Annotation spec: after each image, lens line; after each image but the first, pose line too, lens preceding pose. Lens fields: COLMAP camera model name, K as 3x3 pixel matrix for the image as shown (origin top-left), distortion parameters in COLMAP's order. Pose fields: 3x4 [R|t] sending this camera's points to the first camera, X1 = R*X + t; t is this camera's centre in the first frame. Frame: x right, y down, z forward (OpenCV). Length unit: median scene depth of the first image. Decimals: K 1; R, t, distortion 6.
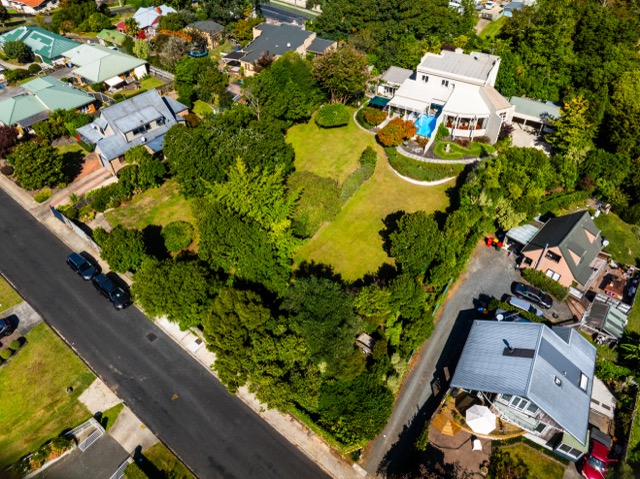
lens RADIAL K [[459.7, 0, 320.0], [0, 459.7, 239.5], [0, 0, 1]] dist [-0.038920, 0.005562]
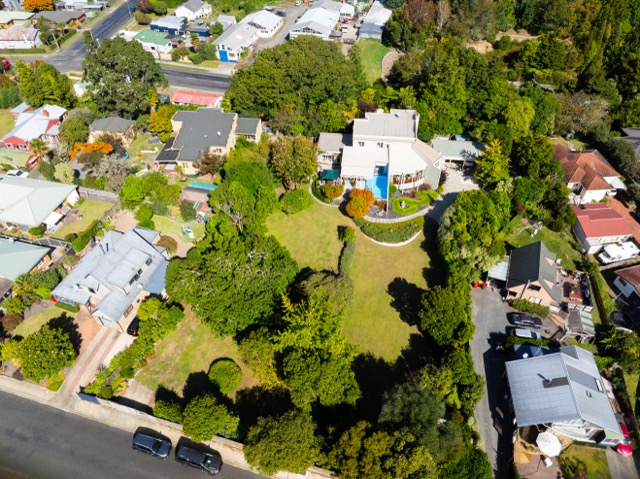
lens RADIAL K [[459.7, 0, 320.0], [0, 459.7, 239.5], [0, 0, 1]] dist [-0.038920, 0.005562]
pose [[0.918076, -0.282141, 0.278449, -0.296187], [0.275839, 0.959175, 0.062422, -0.285295], [-0.284693, 0.019499, 0.958420, -0.036957]]
